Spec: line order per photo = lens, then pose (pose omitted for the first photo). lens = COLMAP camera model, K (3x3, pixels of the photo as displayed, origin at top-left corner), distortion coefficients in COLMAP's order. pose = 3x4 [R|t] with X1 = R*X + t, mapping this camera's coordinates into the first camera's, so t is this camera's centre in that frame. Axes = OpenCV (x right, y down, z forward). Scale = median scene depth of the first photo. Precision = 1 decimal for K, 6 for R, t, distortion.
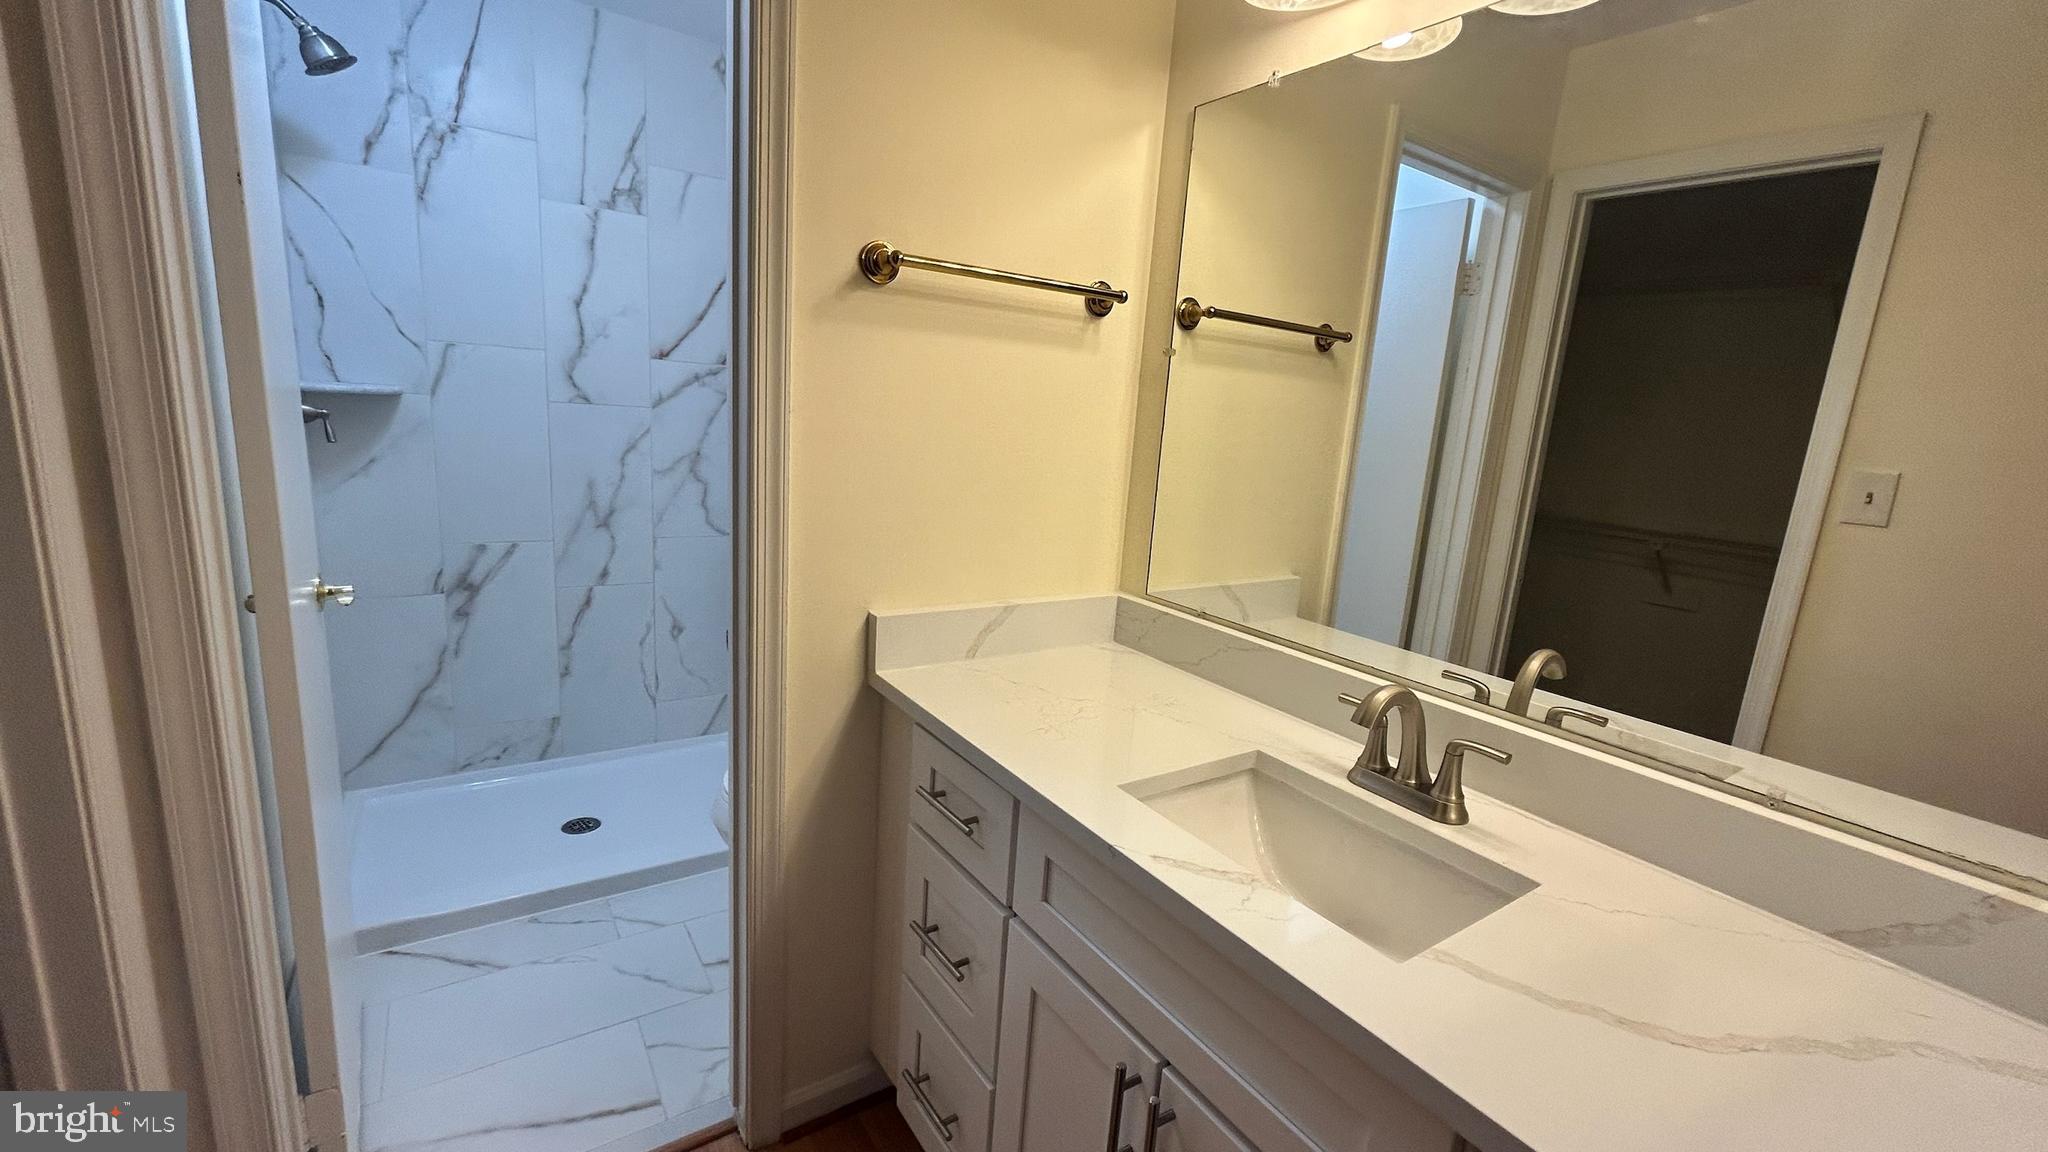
lens RADIAL K [[825.7, 0, 1024.2], [0, 825.7, 574.3], [0, 0, 1]] dist [-0.002040, -0.000353]
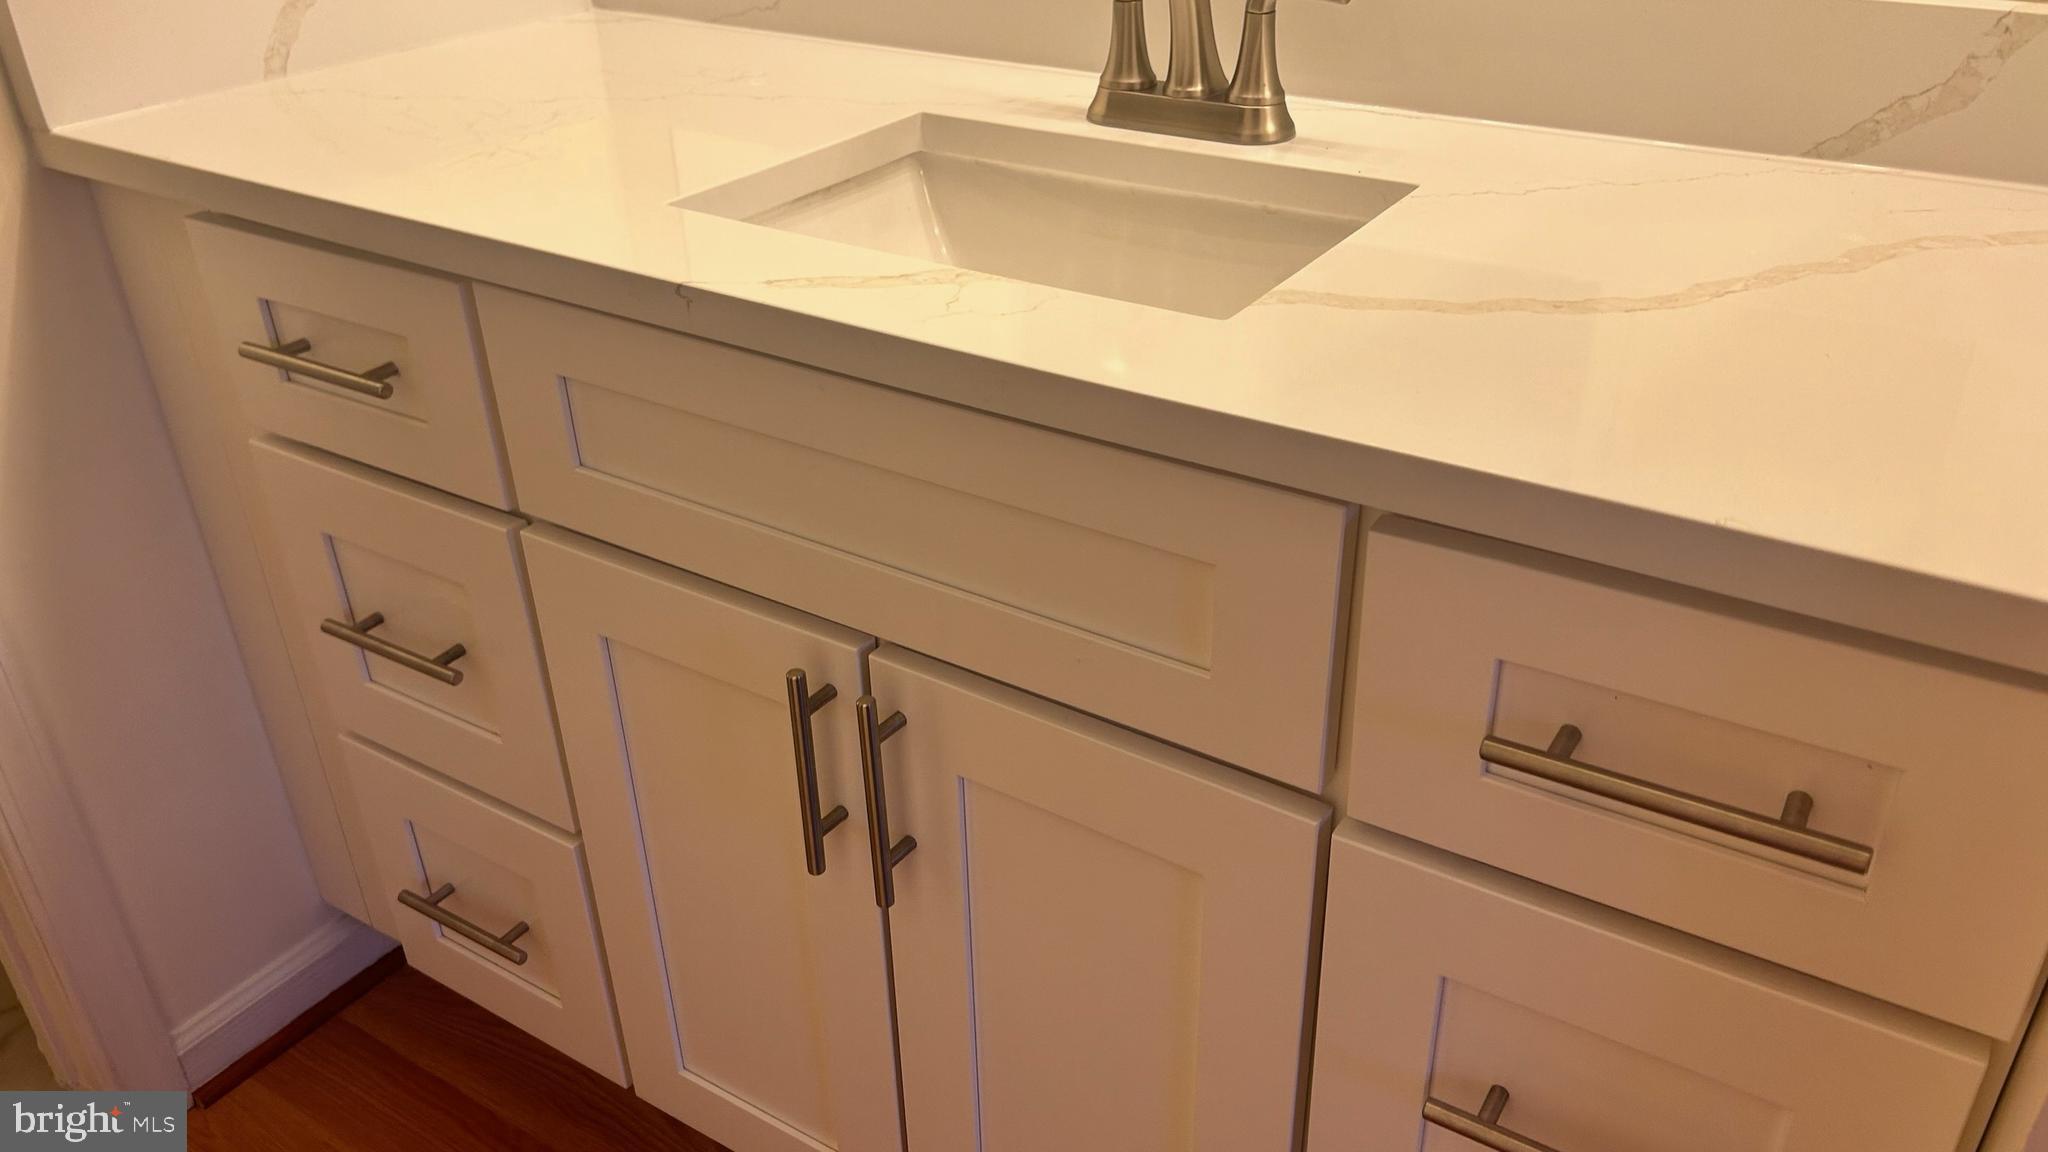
lens RADIAL K [[1564.2, 0, 1032.3], [0, 1564.2, 578.1], [0, 0, 1]] dist [0.004008, 0.001570]
pose [[0.915315, -0.273167, 0.295937, -0.024274], [0.159567, 0.920652, 0.356285, 0.168104], [-0.369780, -0.278891, 0.886274, 0.034739]]
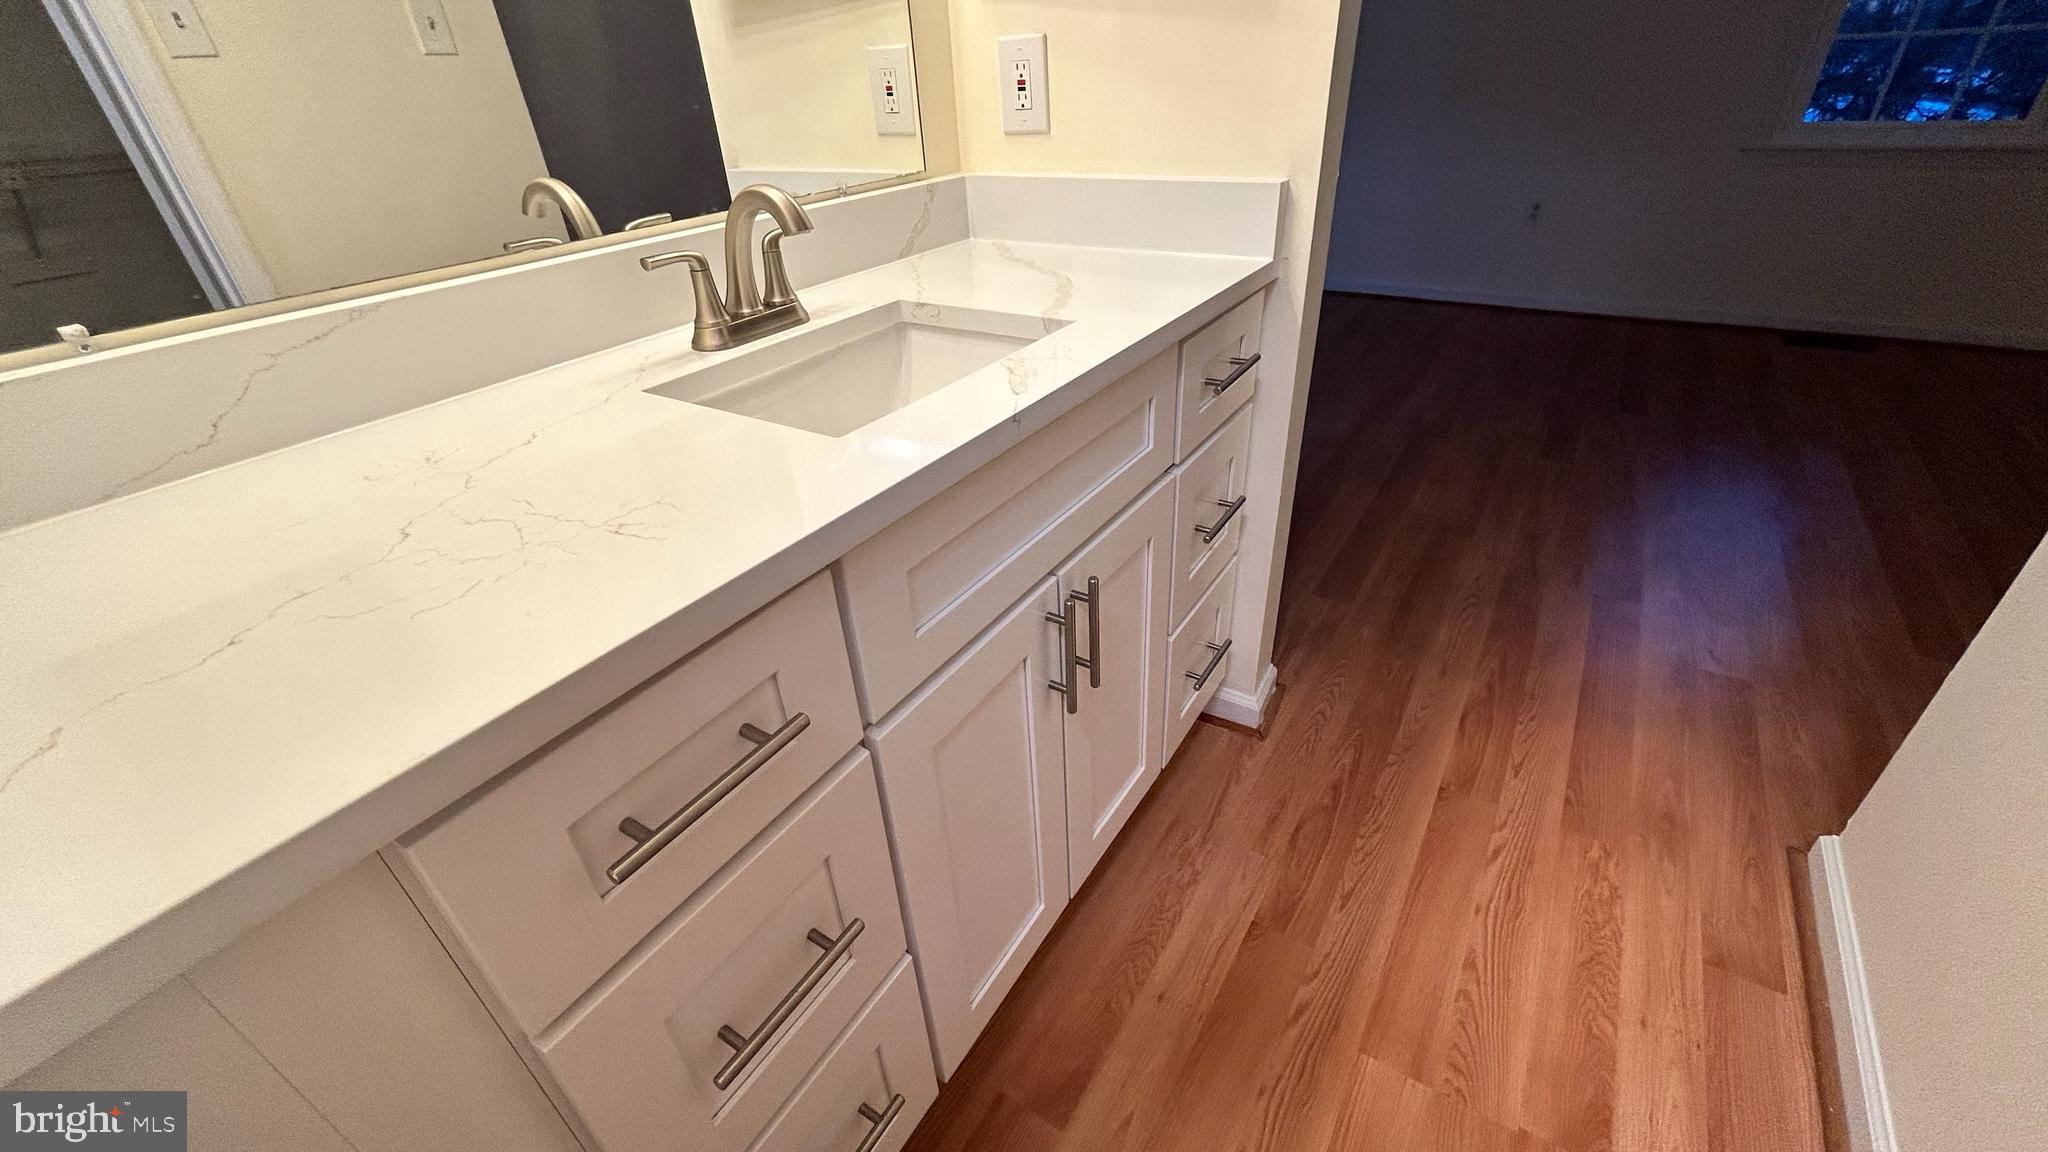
lens RADIAL K [[823.7, 0, 1025.3], [0, 823.7, 581.2], [0, 0, 1]] dist [-0.004453, -0.000465]
pose [[-0.384844, -0.533273, 0.753336, -0.502158], [0.205726, 0.746104, 0.633250, -0.038480], [-0.899762, 0.398683, -0.177426, 1.053715]]
